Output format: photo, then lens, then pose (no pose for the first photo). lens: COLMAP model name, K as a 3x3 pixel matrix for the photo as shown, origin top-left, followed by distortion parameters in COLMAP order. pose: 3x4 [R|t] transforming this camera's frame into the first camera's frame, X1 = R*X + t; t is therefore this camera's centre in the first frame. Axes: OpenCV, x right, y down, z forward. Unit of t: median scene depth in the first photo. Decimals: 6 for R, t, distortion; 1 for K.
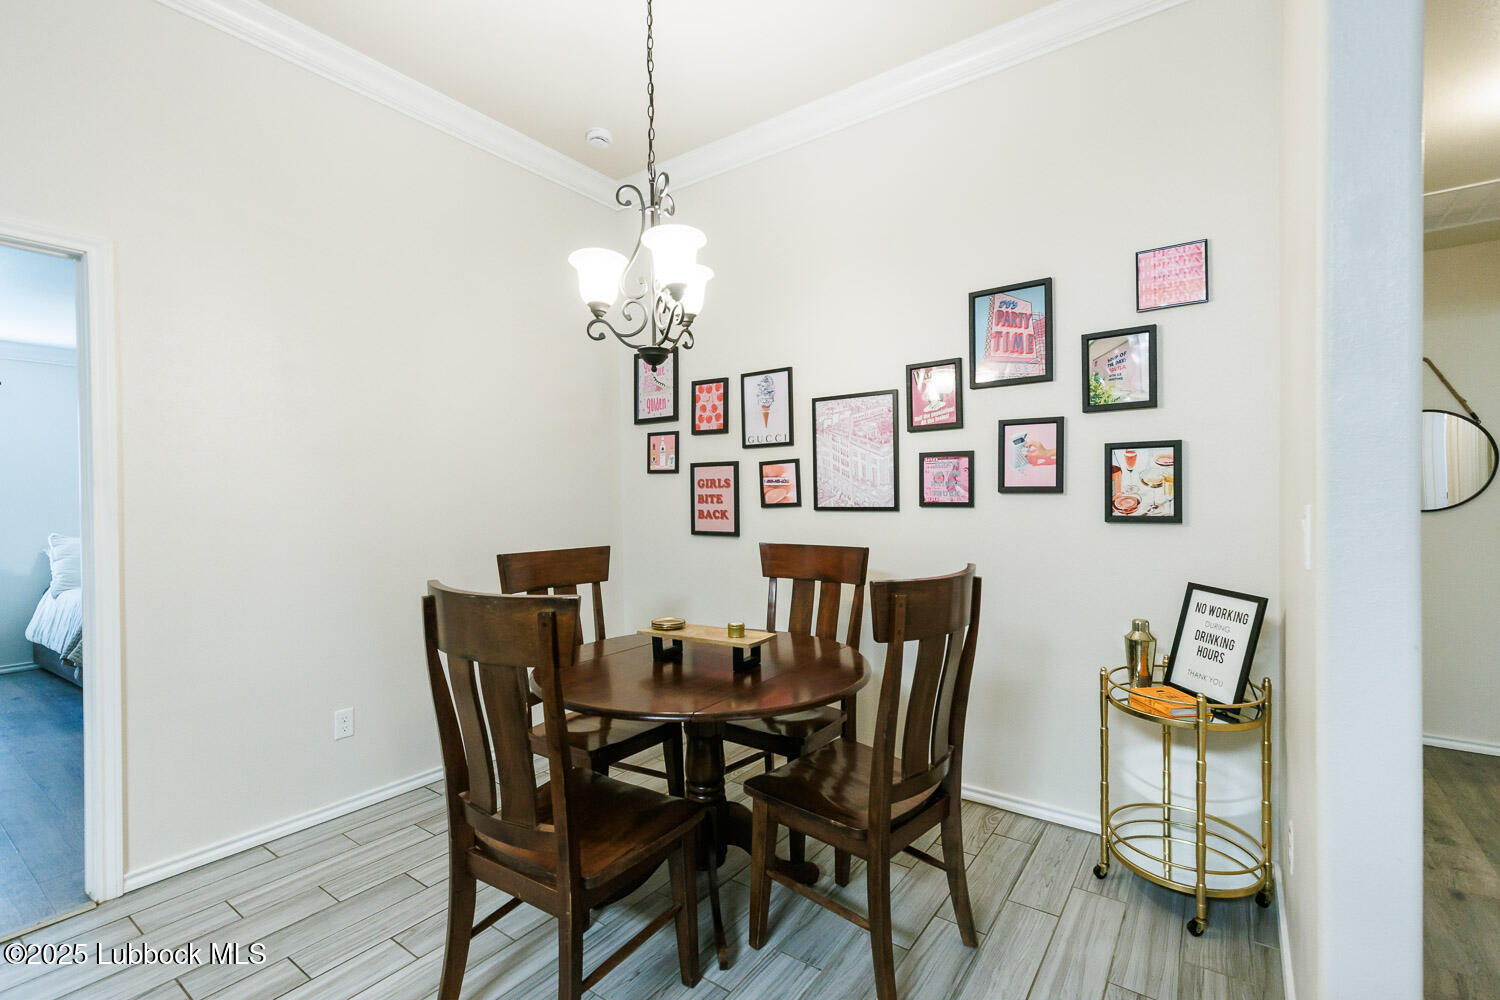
lens RADIAL K [[672.5, 0, 753.5], [0, 672.5, 501.1], [0, 0, 1]] dist [0.007592, -0.000138]
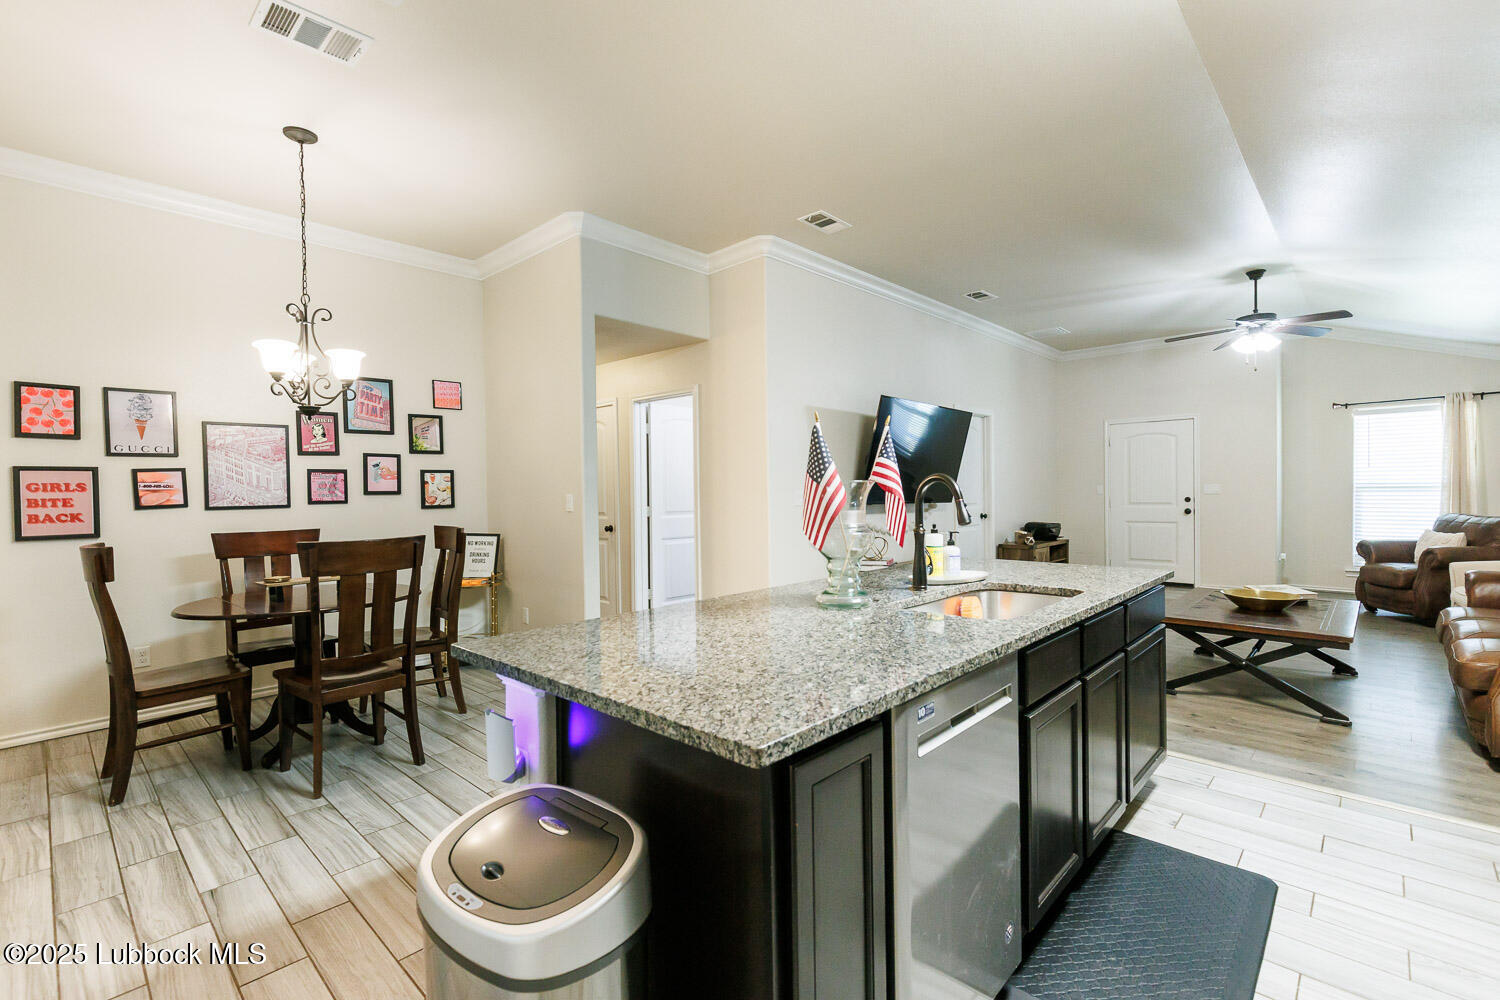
lens RADIAL K [[672.5, 0, 755.4], [0, 672.5, 500.4], [0, 0, 1]] dist [0.007592, -0.000138]
pose [[0.123908, -0.008458, 0.992258, -1.176414], [0.026377, 0.999638, 0.005228, 0.019144], [-0.991943, 0.025525, 0.124086, -0.208103]]
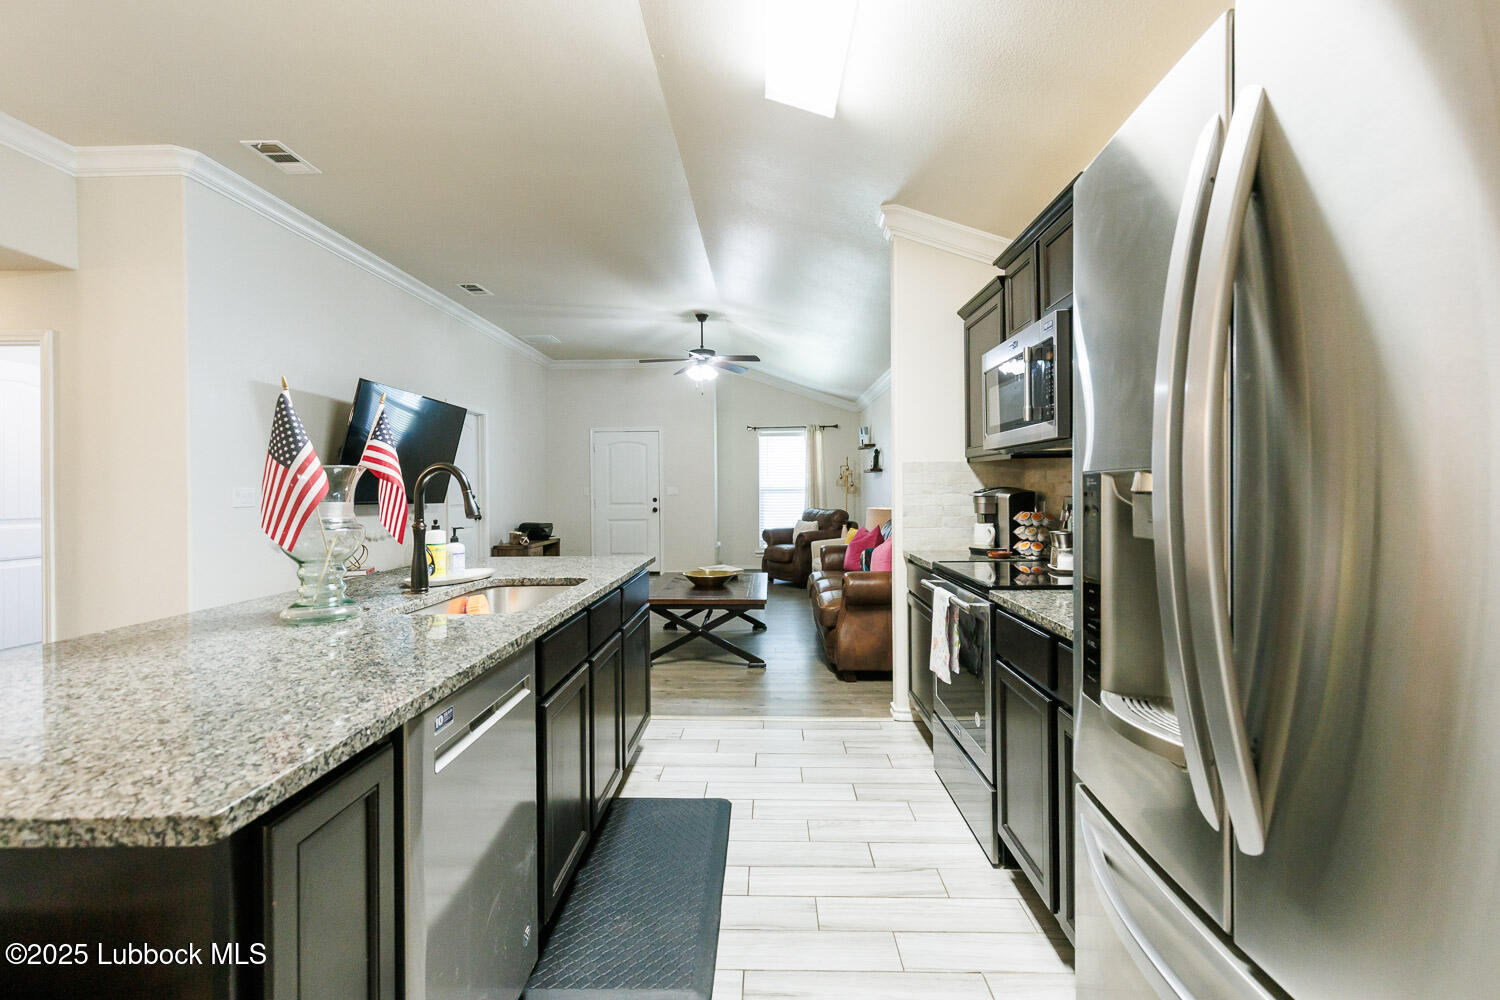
lens RADIAL K [[672.5, 0, 755.1], [0, 672.5, 490.2], [0, 0, 1]] dist [0.007592, -0.000138]
pose [[-0.565975, 0.012084, 0.824334, -1.150711], [0.025715, 0.999665, 0.003002, 0.034034], [-0.824021, 0.022897, -0.566096, -0.189592]]
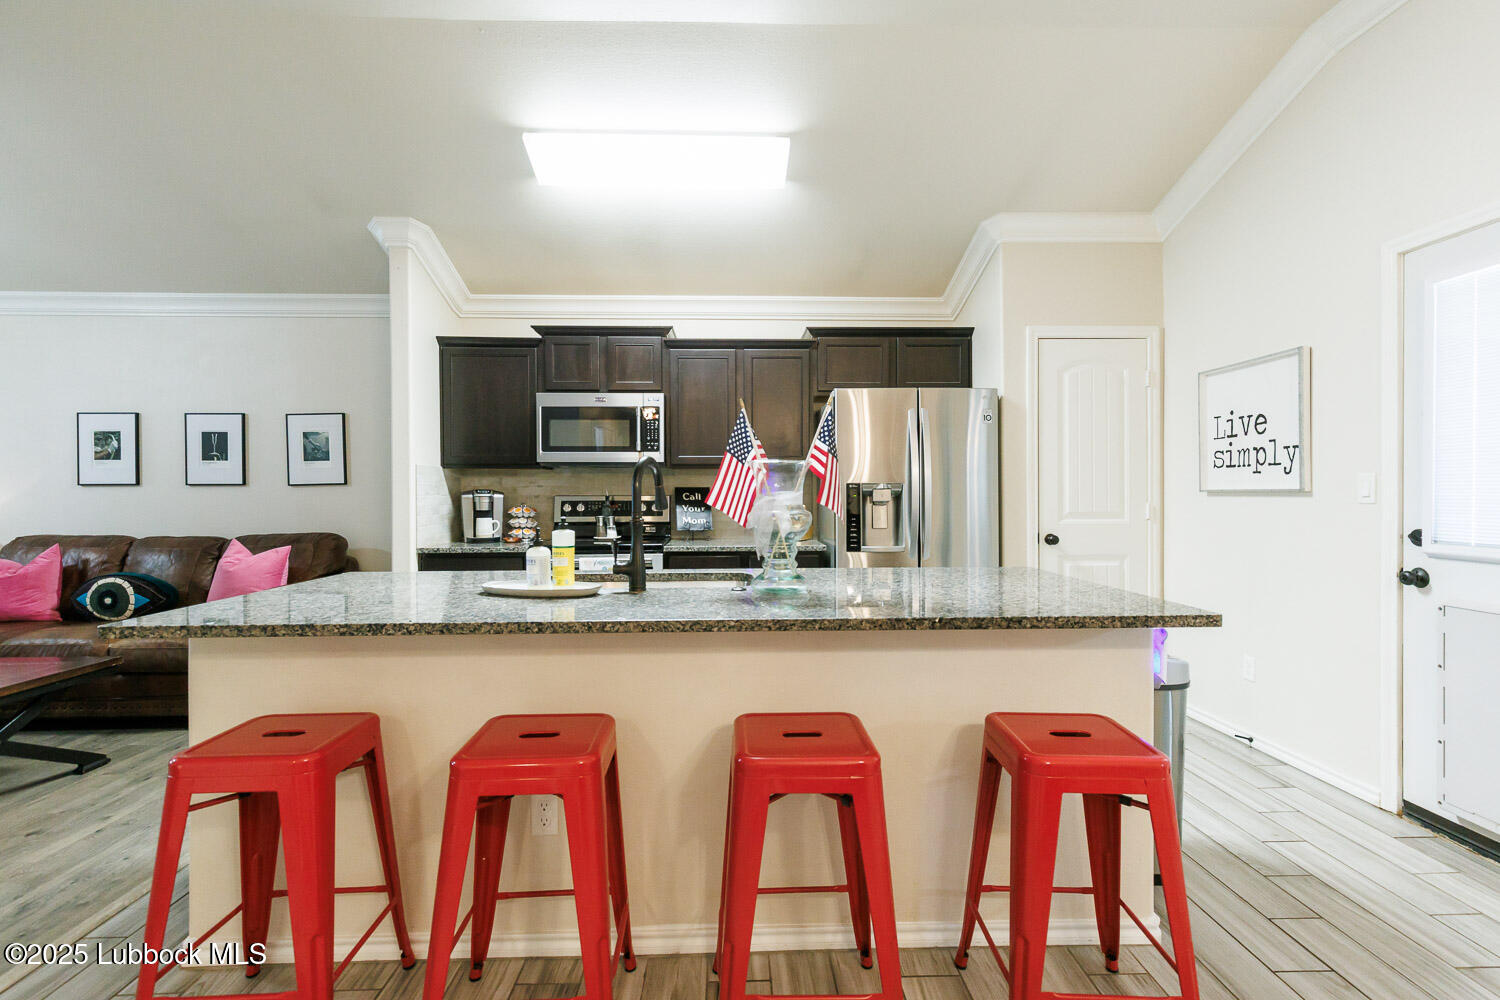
lens RADIAL K [[672.5, 0, 751.0], [0, 672.5, 497.0], [0, 0, 1]] dist [0.007592, -0.000138]
pose [[-0.792242, 0.017490, -0.609956, 0.016628], [0.002749, 0.999681, 0.025095, 0.024552], [0.610201, 0.018204, -0.792038, 0.332071]]
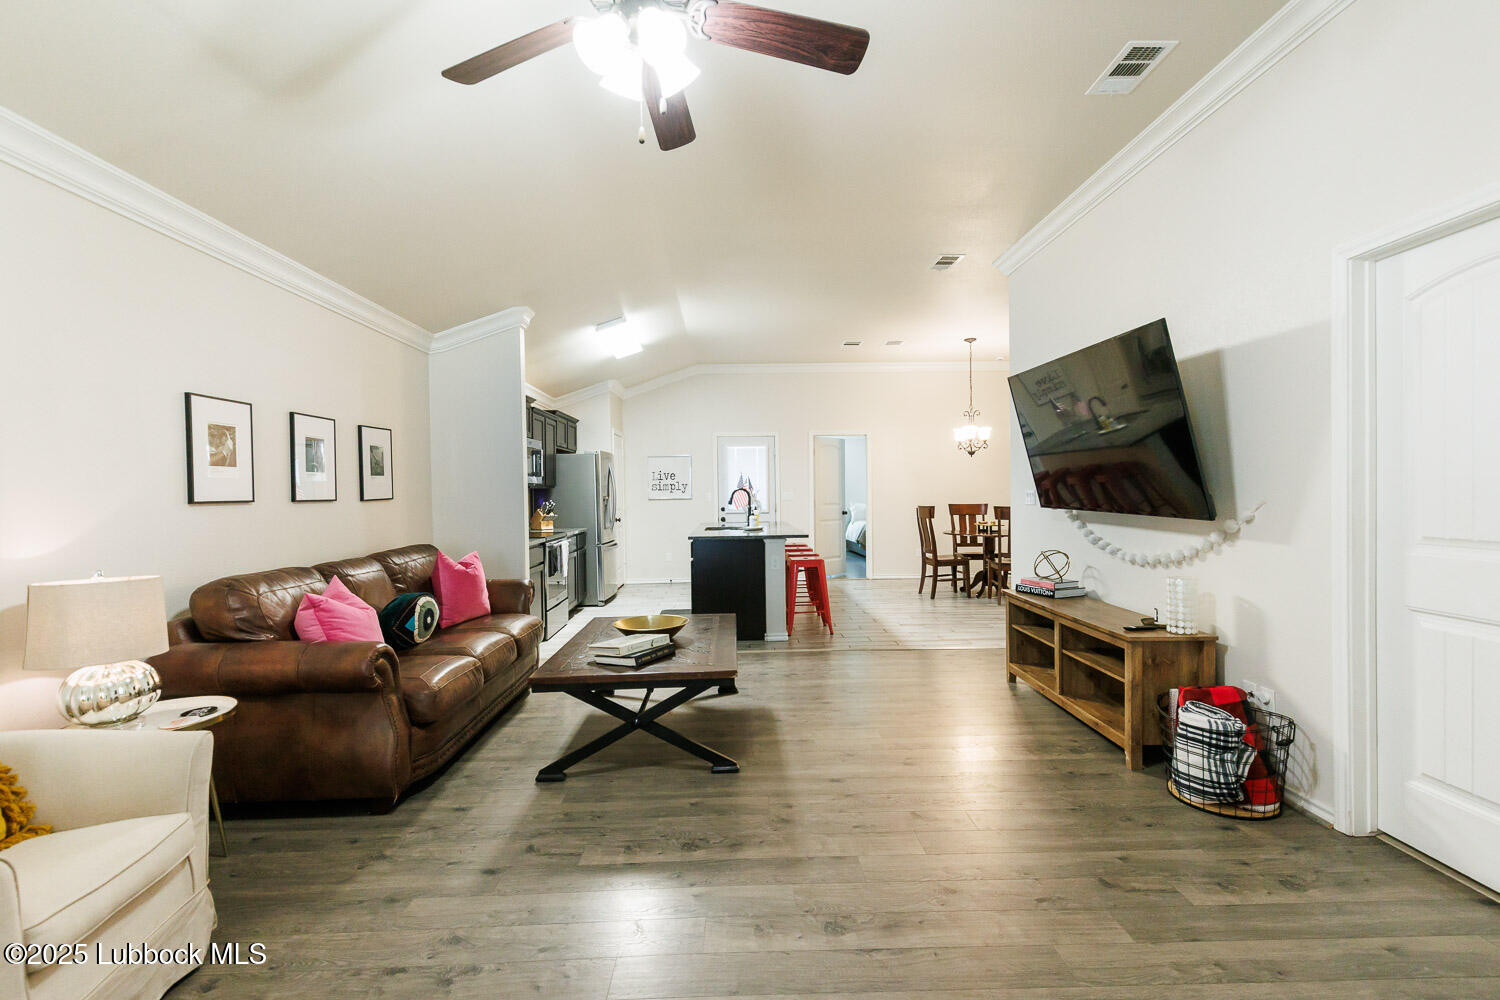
lens RADIAL K [[672.5, 0, 749.7], [0, 672.5, 499.8], [0, 0, 1]] dist [0.007592, -0.000138]
pose [[0.606787, 0.009486, -0.794808, 1.575669], [-0.001399, 0.999940, 0.010867, 0.014829], [0.794863, -0.005482, 0.606764, -1.752105]]
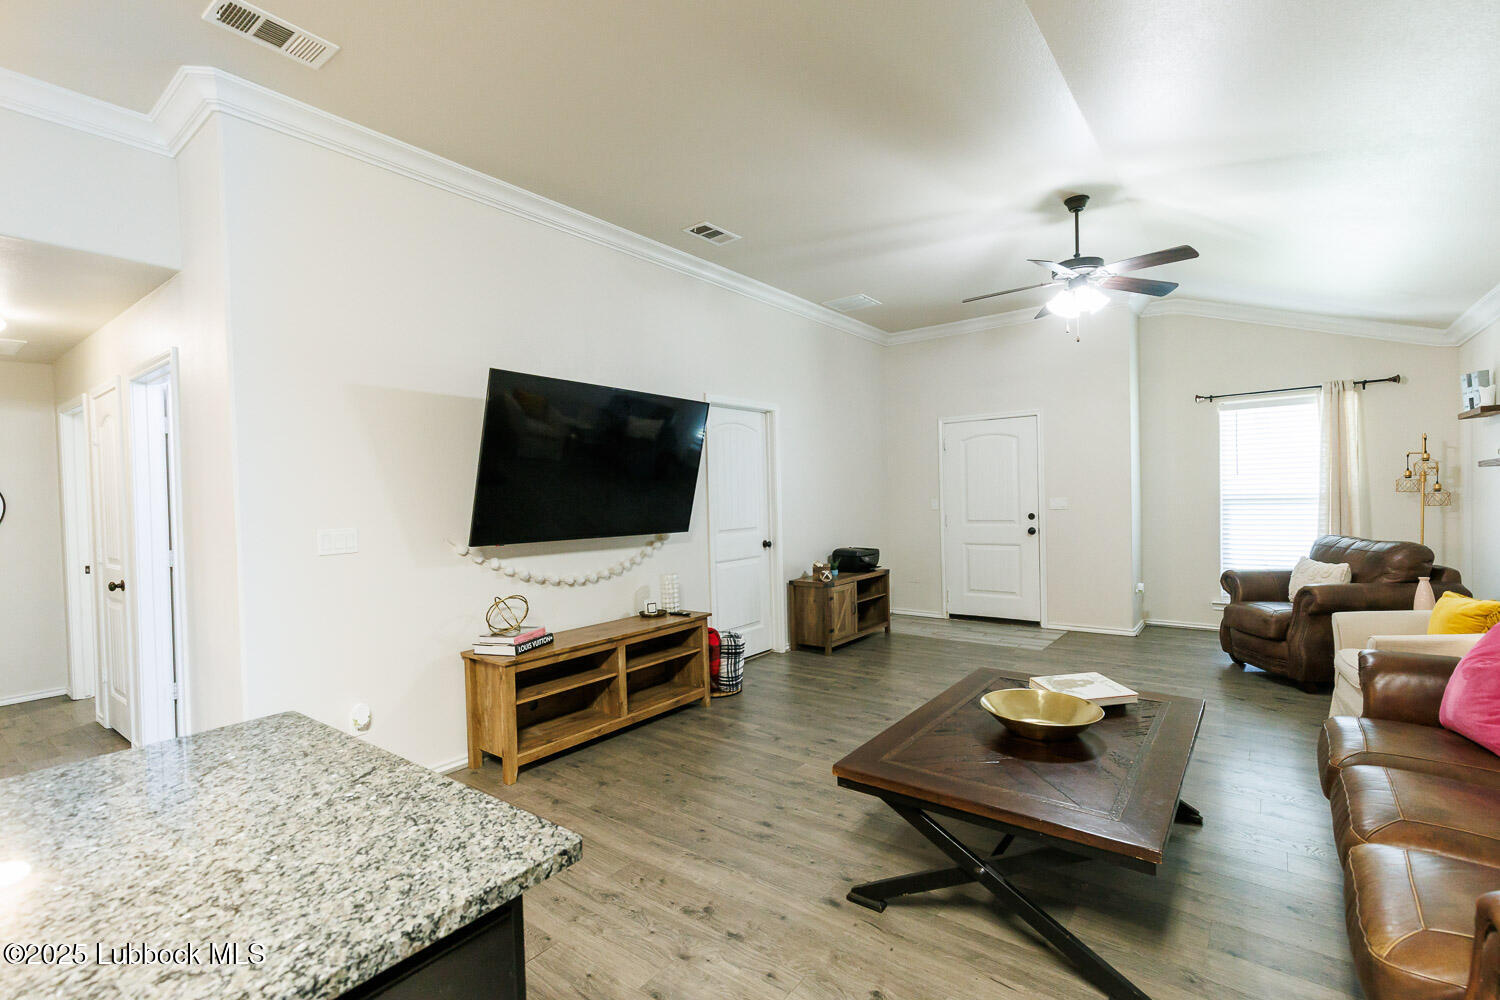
lens RADIAL K [[672.5, 0, 758.4], [0, 672.5, 508.2], [0, 0, 1]] dist [0.007592, -0.000138]
pose [[0.021999, -0.012125, 0.999684, -0.419758], [0.039808, 0.999144, 0.011243, -0.011552], [-0.998965, 0.039548, 0.022463, -0.795460]]
